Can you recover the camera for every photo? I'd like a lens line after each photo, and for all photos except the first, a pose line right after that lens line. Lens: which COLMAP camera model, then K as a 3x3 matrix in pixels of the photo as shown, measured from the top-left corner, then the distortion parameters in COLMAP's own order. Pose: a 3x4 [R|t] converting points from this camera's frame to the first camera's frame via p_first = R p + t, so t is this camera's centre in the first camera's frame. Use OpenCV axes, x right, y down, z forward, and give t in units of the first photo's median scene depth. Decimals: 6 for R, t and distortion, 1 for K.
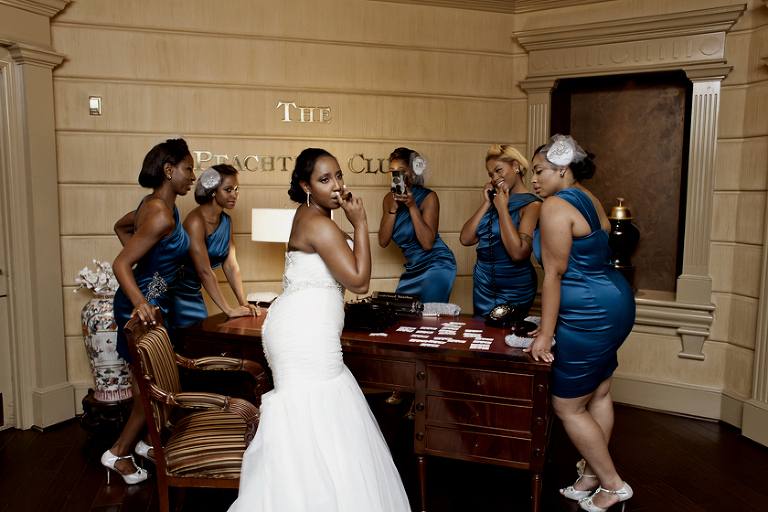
lens RADIAL K [[618.3, 0, 384.0], [0, 618.3, 256.0], [0, 0, 1]] dist [-0.101011, 0.153867]
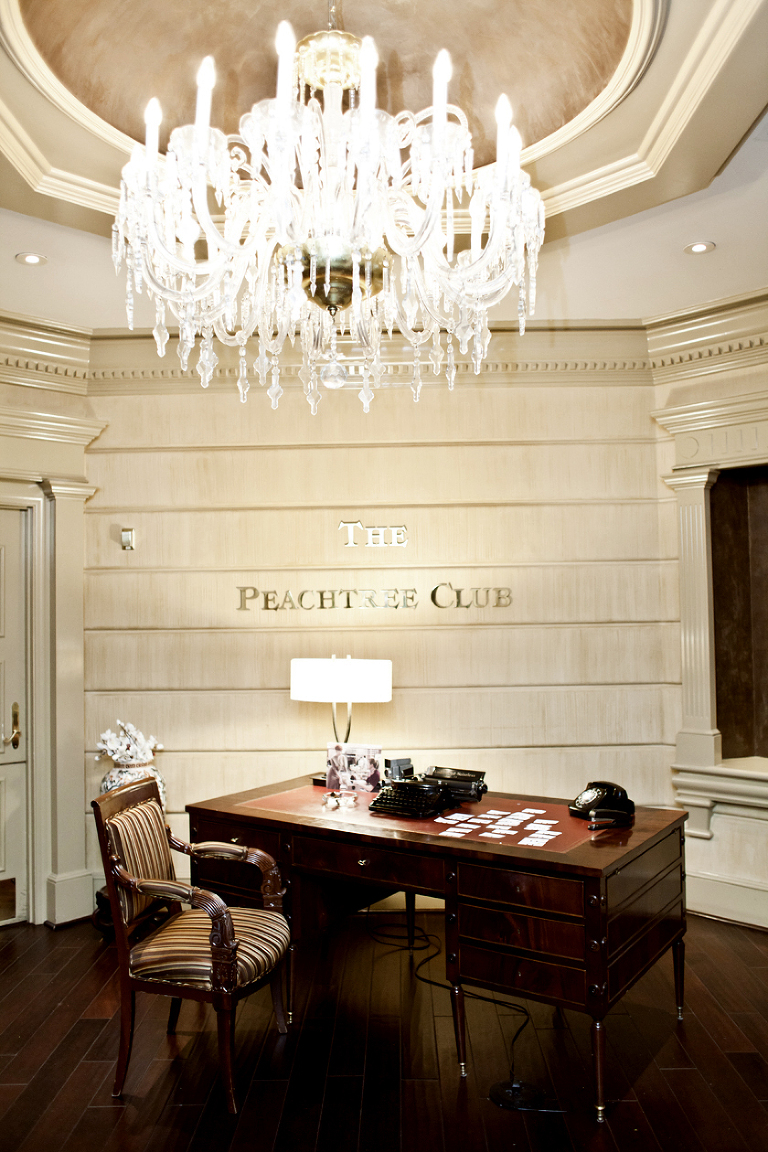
lens RADIAL K [[912.5, 0, 384.0], [0, 912.5, 576.0], [0, 0, 1]] dist [-0.102929, 0.137283]
pose [[0.966815, -0.035289, -0.253029, 0.199725], [-0.001183, 0.989785, -0.142564, -0.014394], [0.255476, 0.138132, 0.956897, -0.123221]]
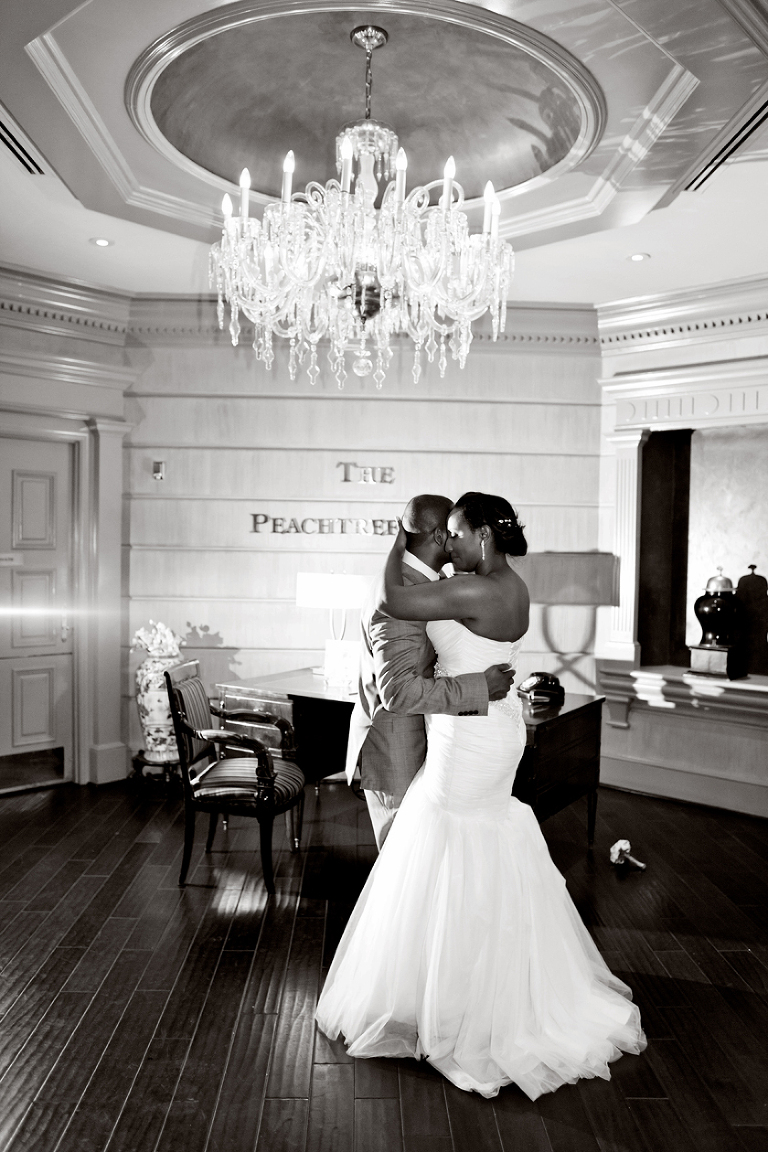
lens RADIAL K [[912.5, 0, 384.0], [0, 912.5, 576.0], [0, 0, 1]] dist [-0.102929, 0.137283]
pose [[0.977286, 0.013711, -0.211482, 0.224456], [-0.028956, 0.997185, -0.069158, 0.024593], [0.209939, 0.073711, 0.974932, -0.399057]]
